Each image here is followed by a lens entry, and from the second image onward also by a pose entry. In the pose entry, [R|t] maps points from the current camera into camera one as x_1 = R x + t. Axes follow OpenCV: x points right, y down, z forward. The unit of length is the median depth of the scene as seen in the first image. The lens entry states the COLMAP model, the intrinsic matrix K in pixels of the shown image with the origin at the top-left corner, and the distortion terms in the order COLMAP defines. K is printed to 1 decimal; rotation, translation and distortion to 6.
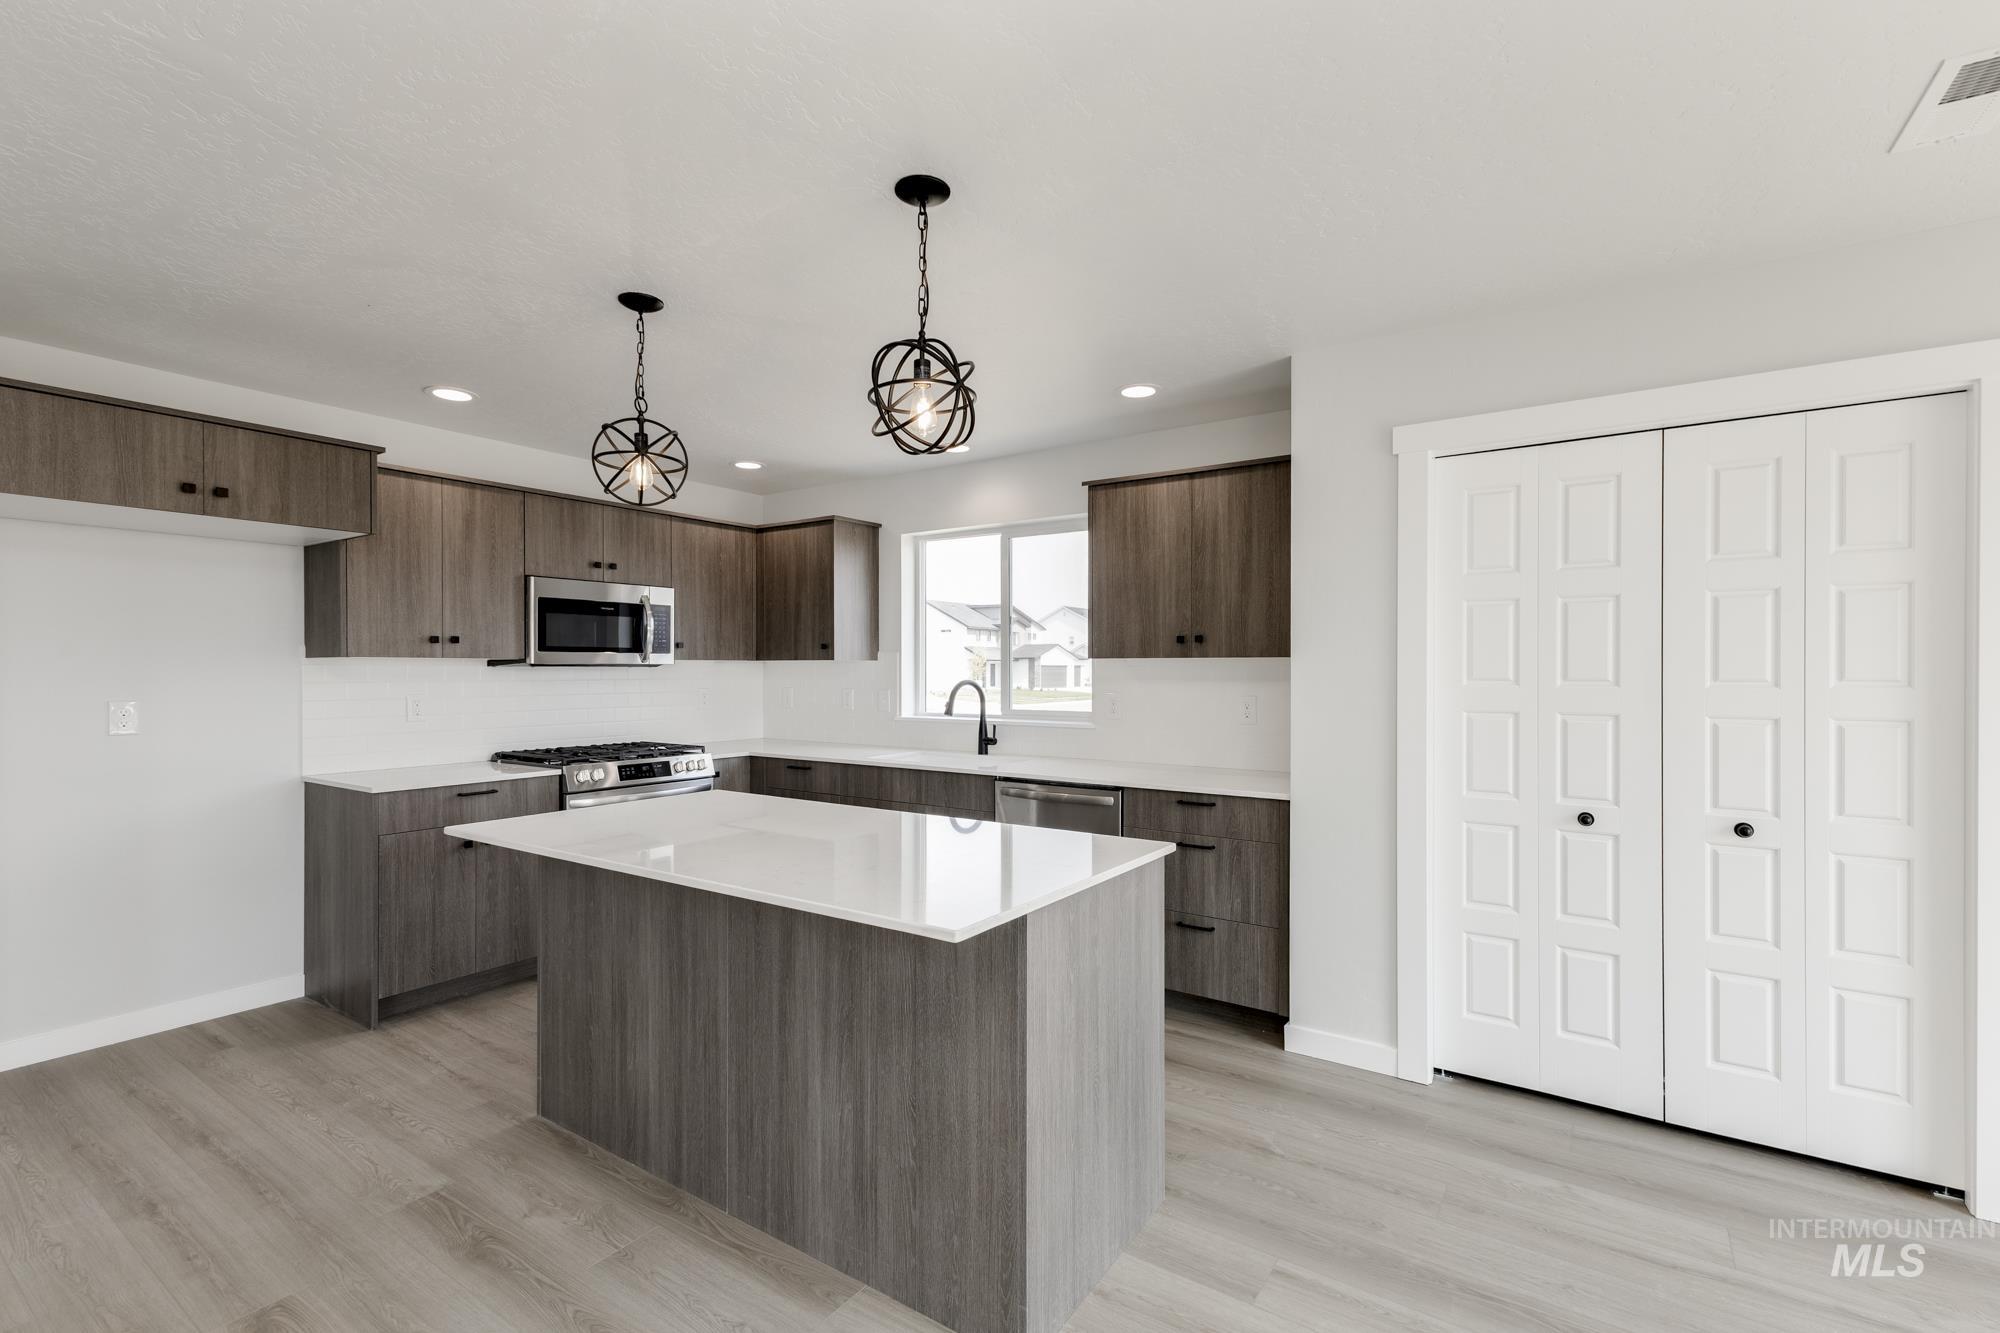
lens RADIAL K [[902.9, 0, 1000.0], [0, 902.9, 666.5], [0, 0, 1]] dist [0.001654, 0.000086]
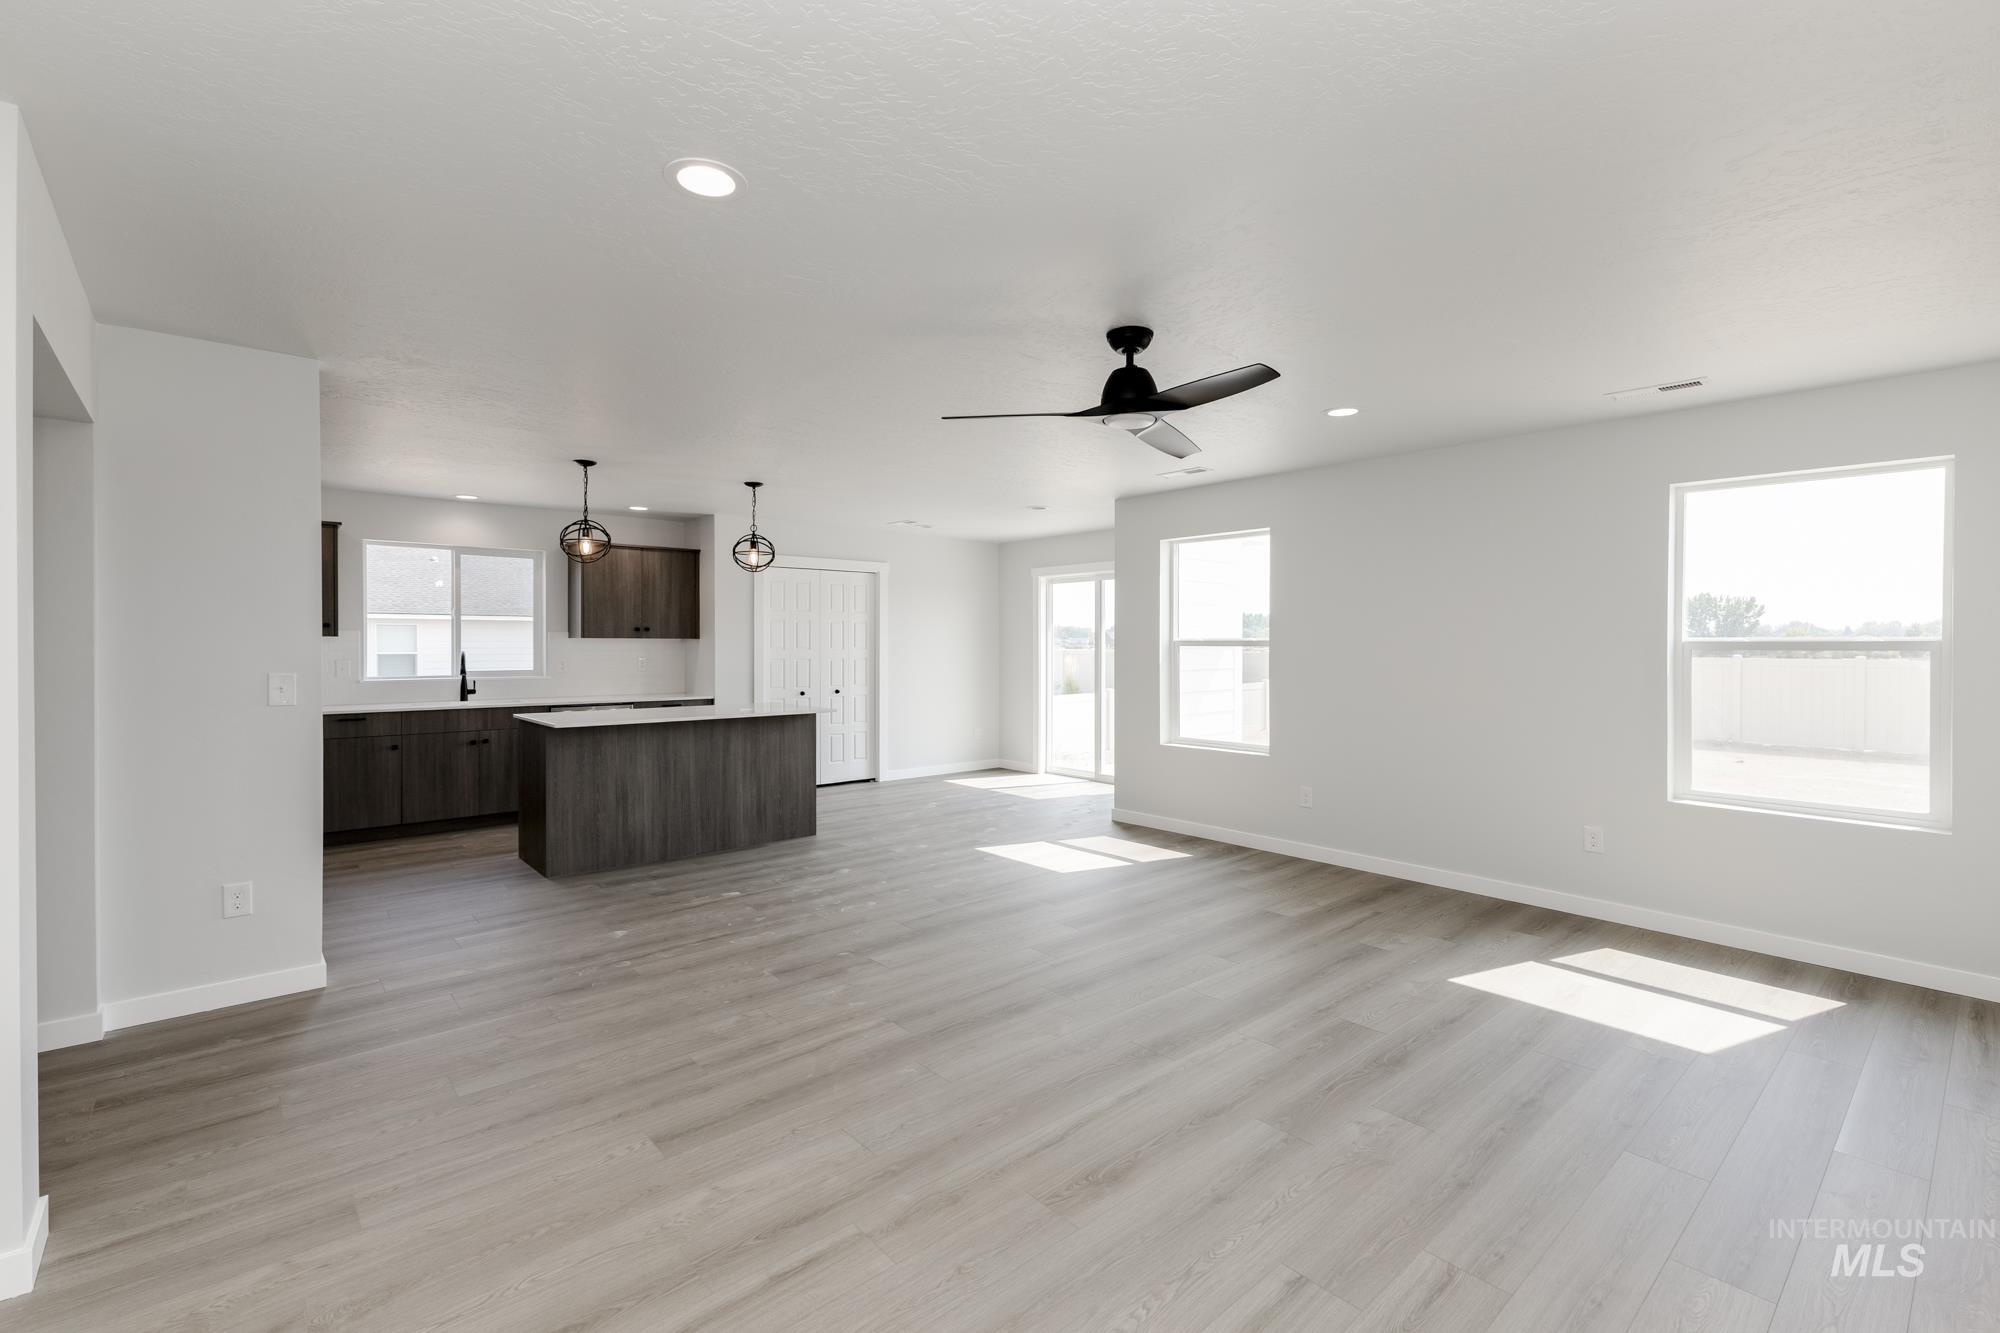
lens RADIAL K [[888.8, 0, 1023.0], [0, 888.8, 608.1], [0, 0, 1]] dist [0.016102, -0.000065]
pose [[0.228617, 0.040267, 0.972683, -1.580523], [-0.002808, 0.999167, -0.040703, 0.001791], [-0.973512, 0.006575, 0.228540, -0.302871]]
